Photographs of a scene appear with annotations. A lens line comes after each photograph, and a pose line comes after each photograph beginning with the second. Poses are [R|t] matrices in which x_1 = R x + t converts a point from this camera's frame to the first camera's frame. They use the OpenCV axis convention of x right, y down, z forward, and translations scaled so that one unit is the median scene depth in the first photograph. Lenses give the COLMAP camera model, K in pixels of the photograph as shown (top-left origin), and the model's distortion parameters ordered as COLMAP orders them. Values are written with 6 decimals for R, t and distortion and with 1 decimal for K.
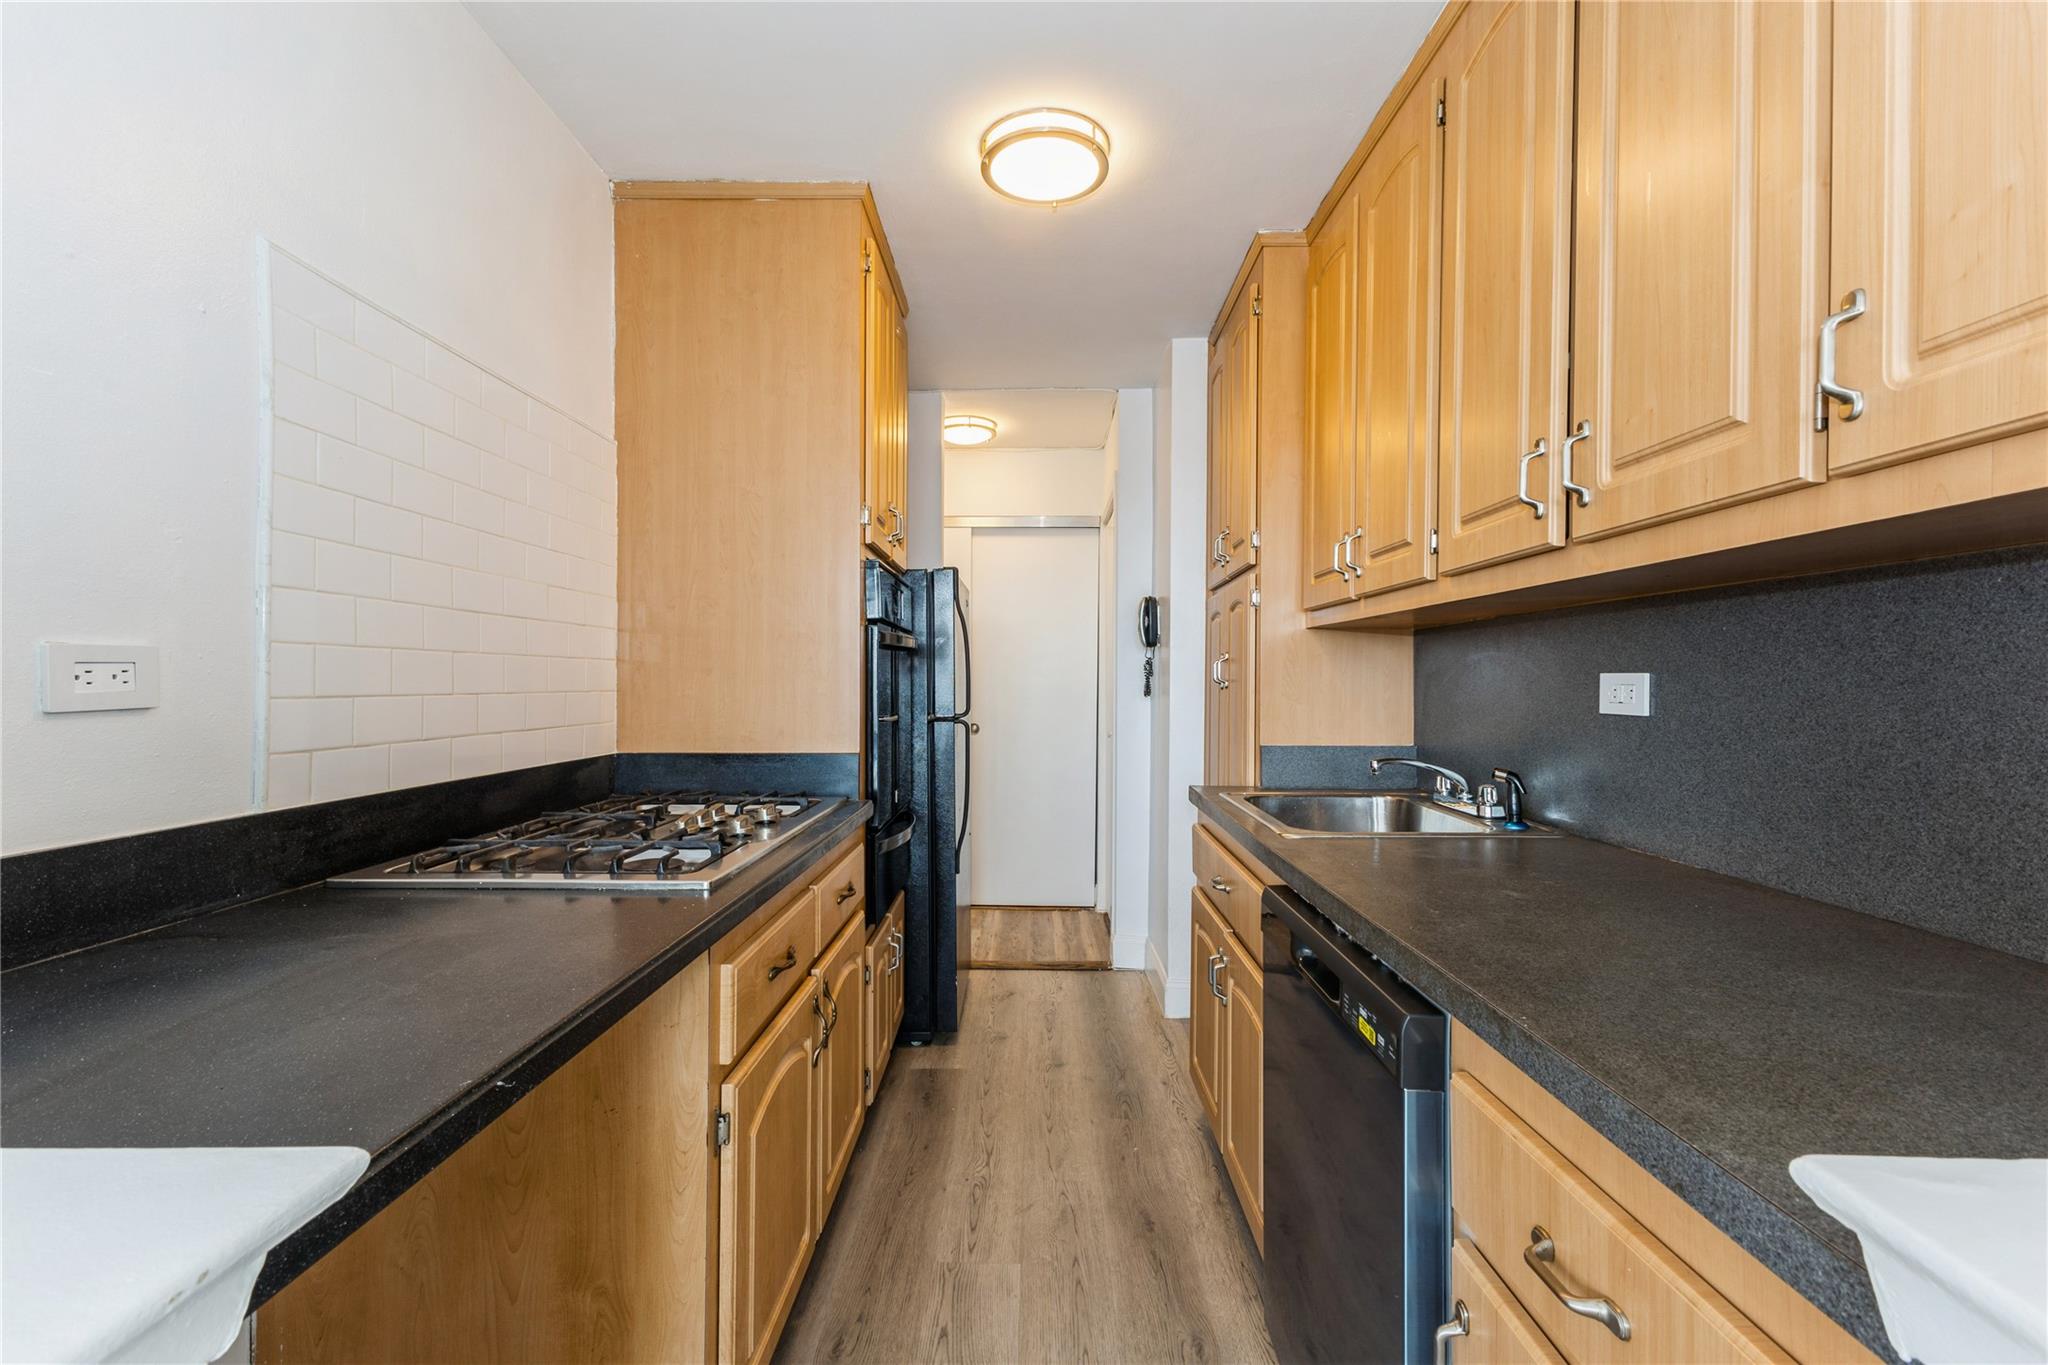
lens RADIAL K [[893.8, 0, 1019.7], [0, 893.8, 682.4], [0, 0, 1]] dist [0.012024, -0.000344]
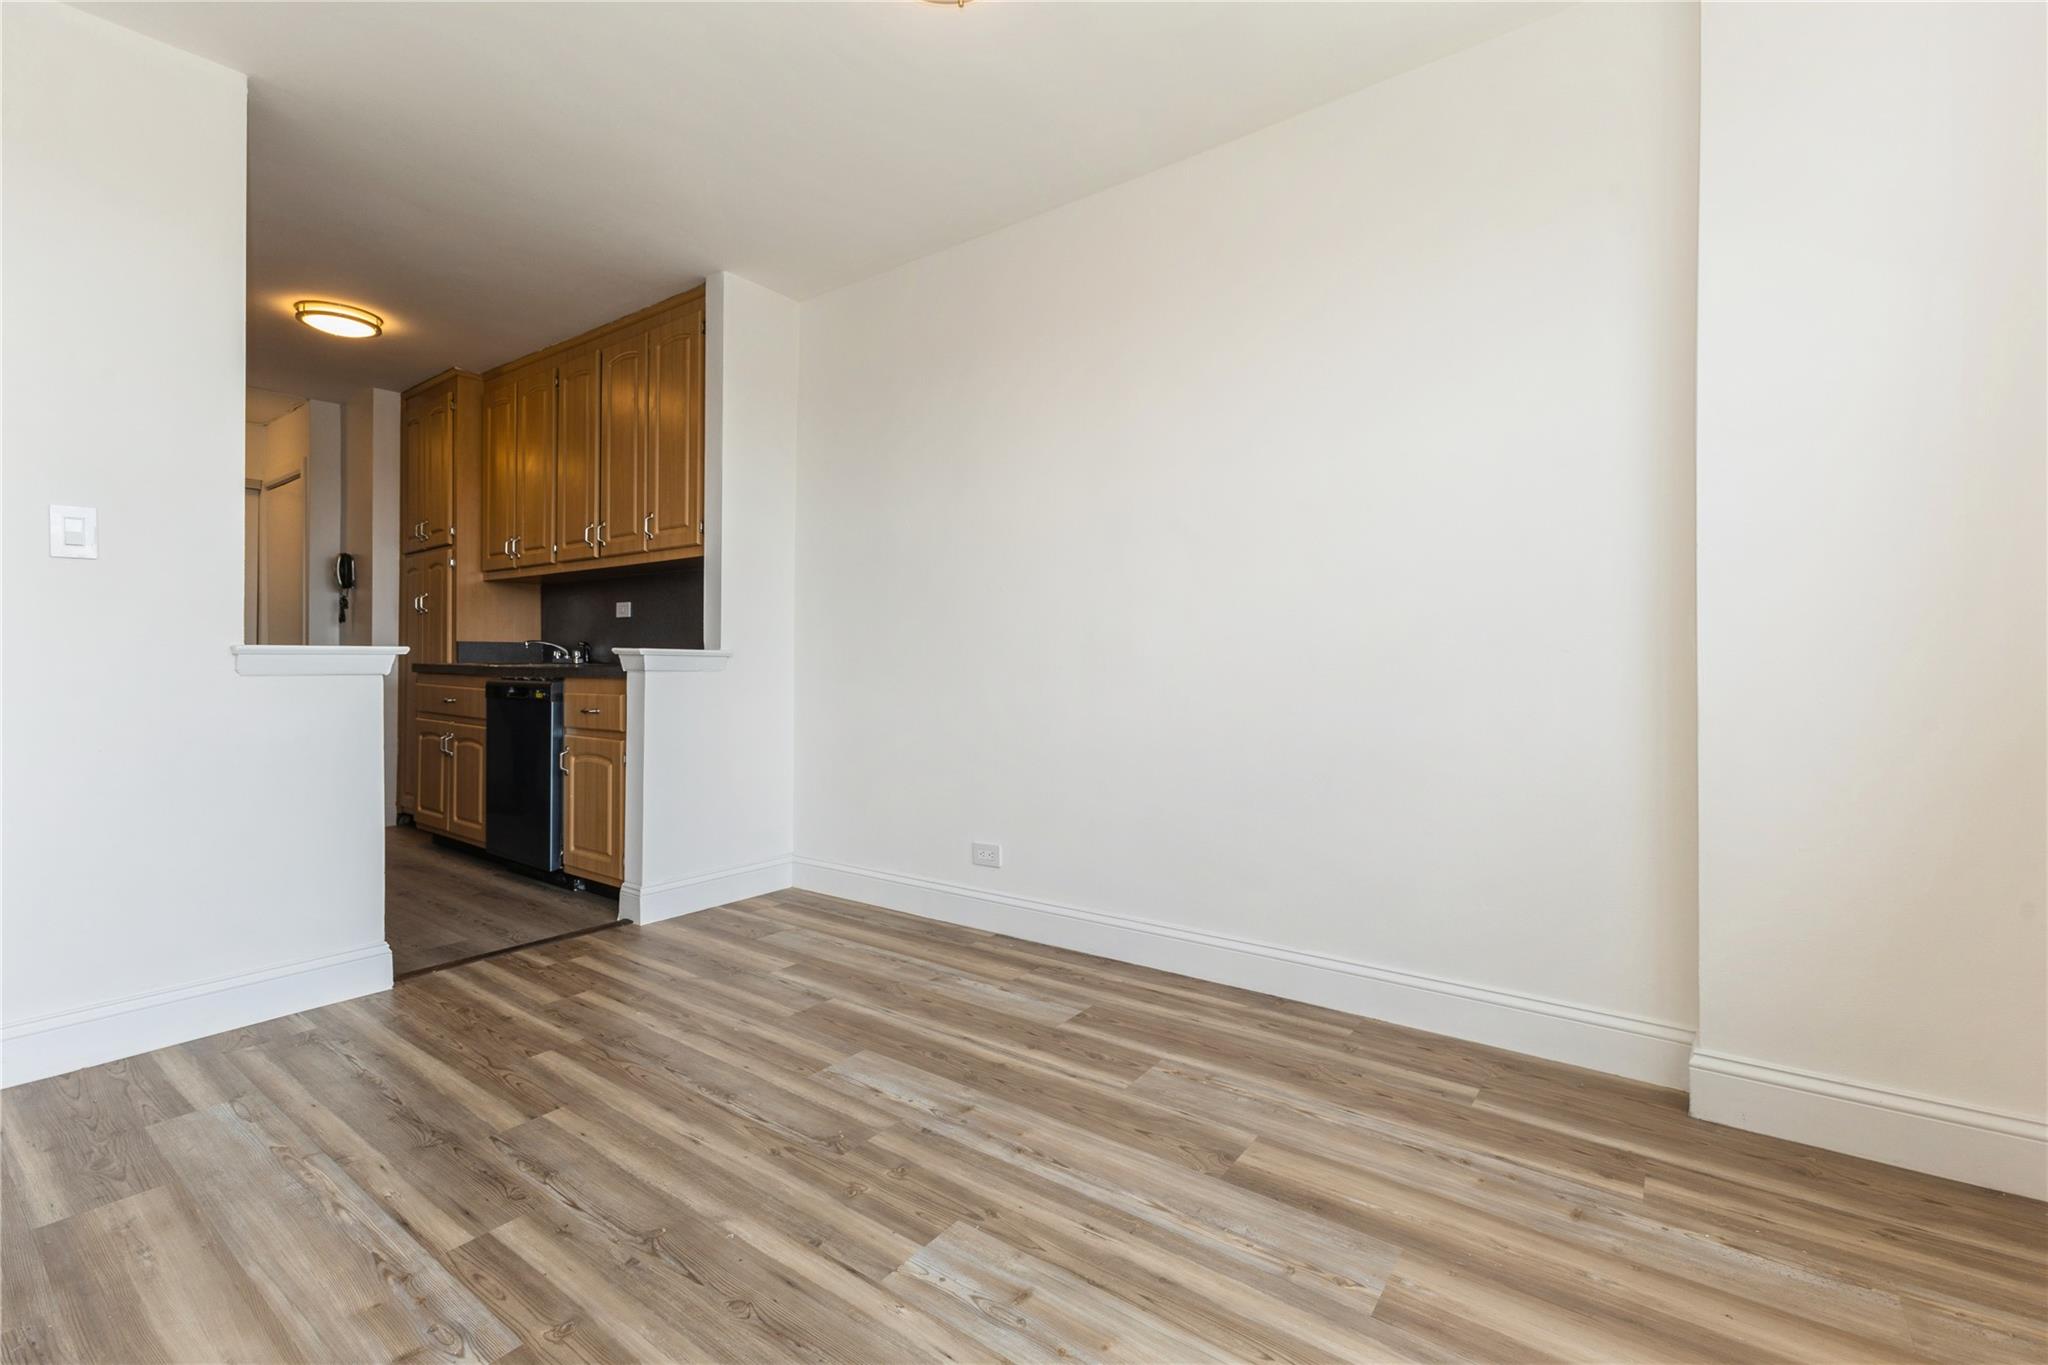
lens RADIAL K [[893.8, 0, 1049.1], [0, 893.8, 653.1], [0, 0, 1]] dist [0.012024, -0.000344]
pose [[0.574112, 0.004020, 0.818767, -0.669185], [0.000864, 0.999984, -0.005515, 0.127455], [-0.818776, 0.003874, 0.574099, -1.320768]]
